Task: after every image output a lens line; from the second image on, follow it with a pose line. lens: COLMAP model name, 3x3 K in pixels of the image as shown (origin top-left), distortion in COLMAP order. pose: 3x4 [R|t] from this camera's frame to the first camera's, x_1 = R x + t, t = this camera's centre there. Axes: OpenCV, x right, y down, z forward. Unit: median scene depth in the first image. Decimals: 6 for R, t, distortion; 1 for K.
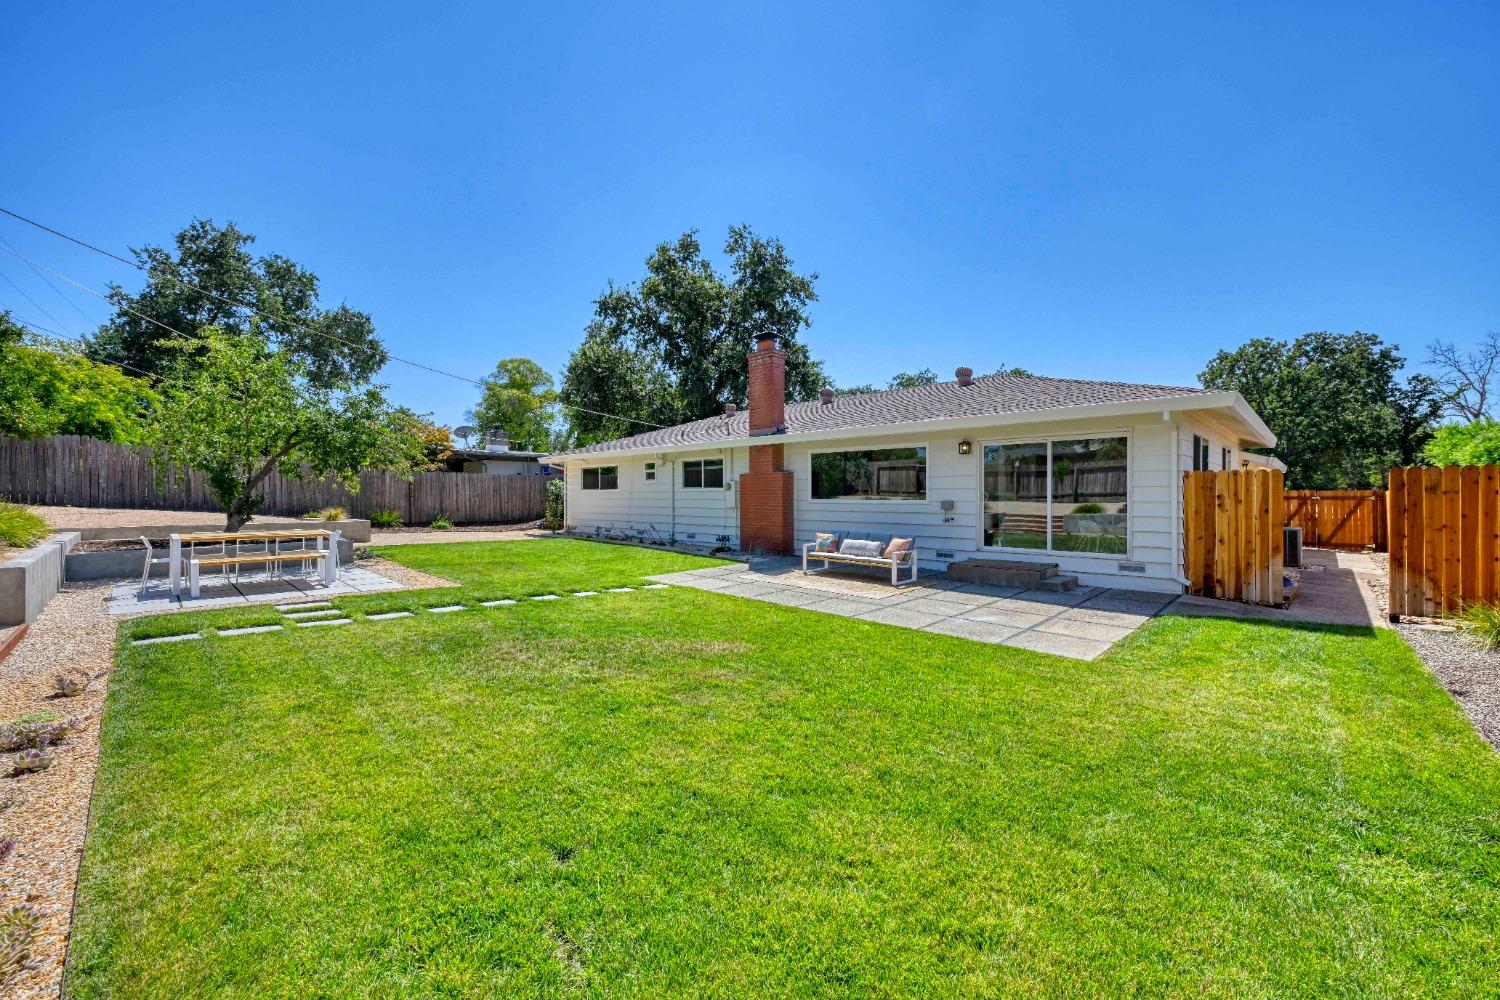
lens RADIAL K [[594.1, 0, 755.1], [0, 594.1, 495.1], [0, 0, 1]] dist [-0.003275, 0.000708]
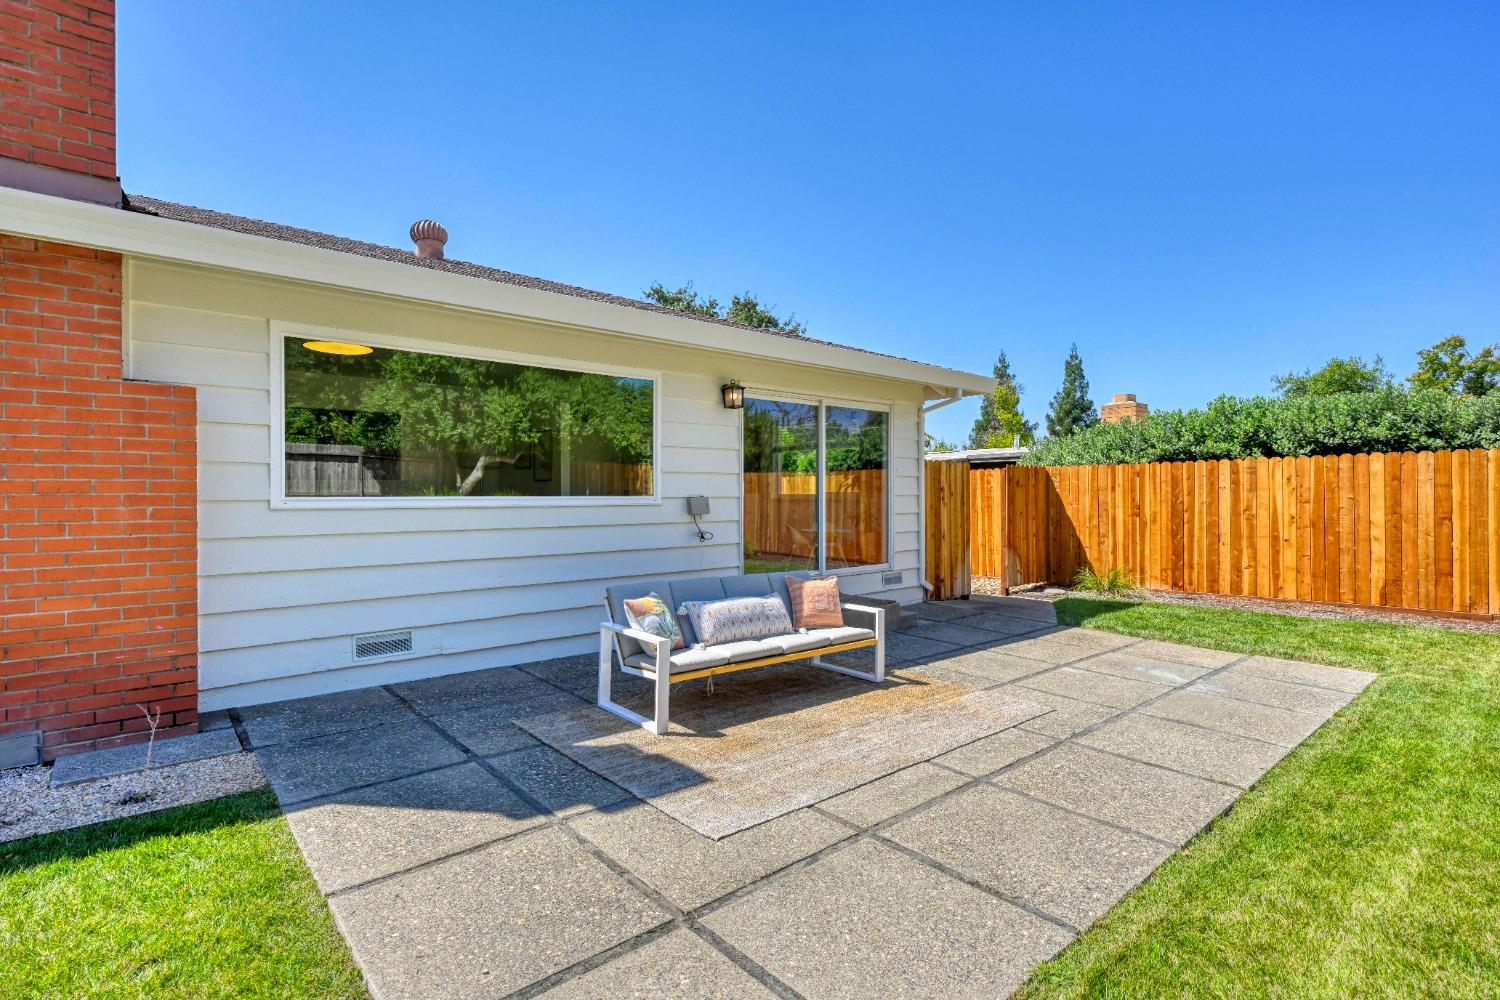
lens RADIAL K [[743.7, 0, 762.1], [0, 743.7, 488.5], [0, 0, 1]] dist [0.000333, 0.003782]
pose [[0.071033, 0.006192, 0.997455, -0.235201], [0.000598, 0.999980, -0.006250, 0.005170], [-0.997474, 0.001040, 0.071028, 0.721168]]
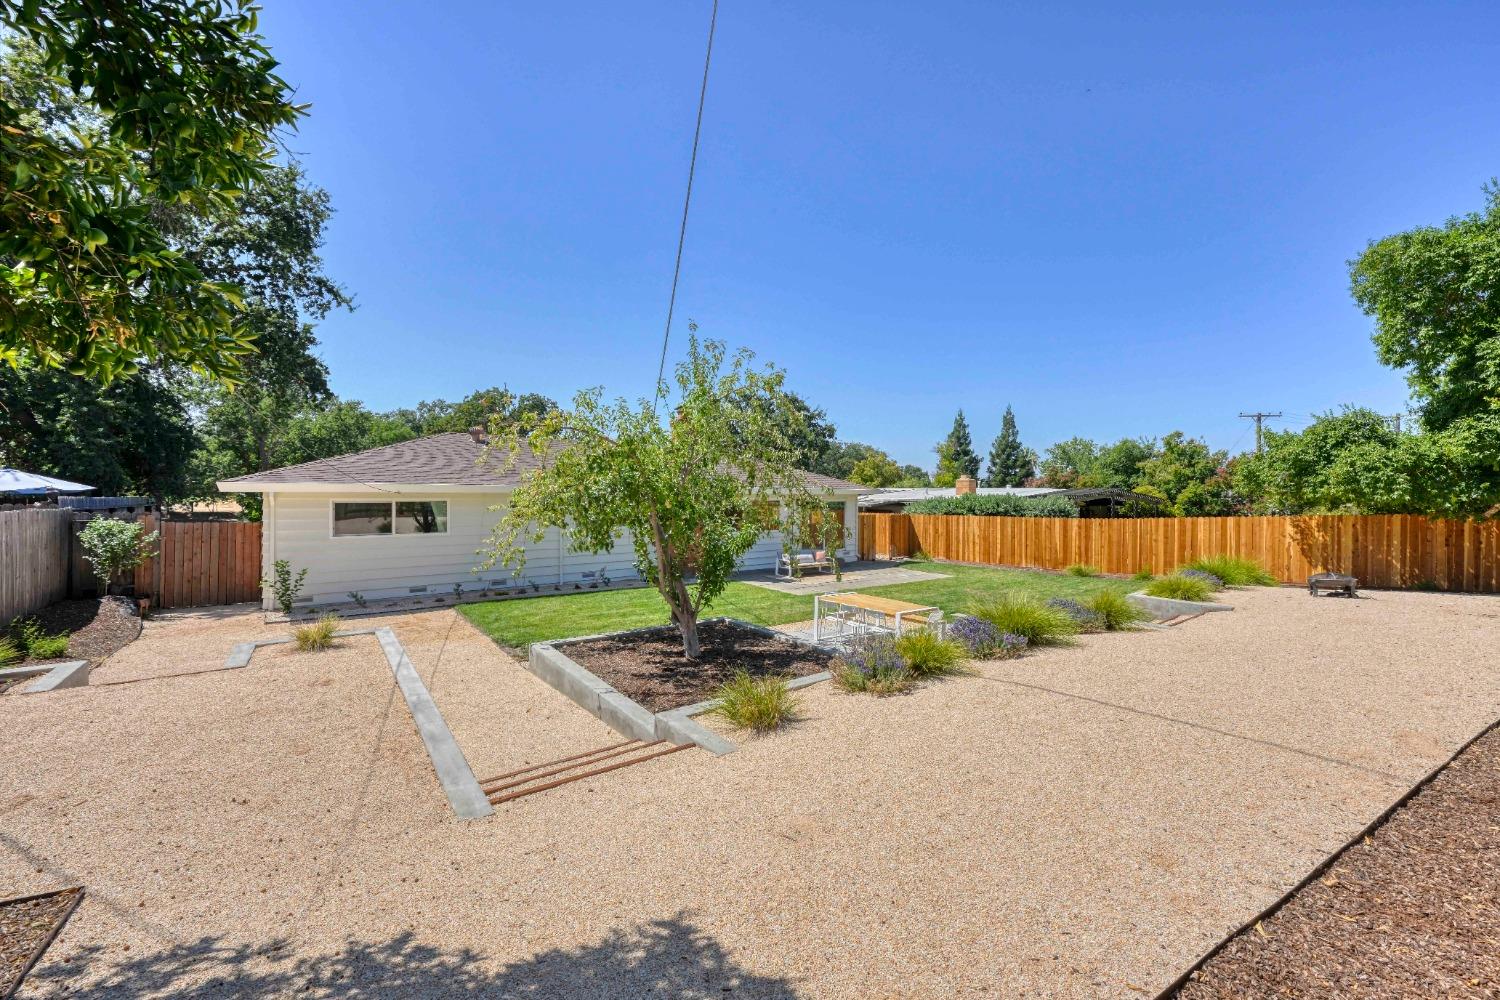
lens RADIAL K [[594.1, 0, 756.2], [0, 594.1, 493.1], [0, 0, 1]] dist [-0.003275, 0.000708]
pose [[0.135396, -0.001246, 0.990791, -1.250446], [-0.010516, 0.999941, 0.002695, -0.088628], [-0.990736, -0.010785, 0.135375, 0.680723]]
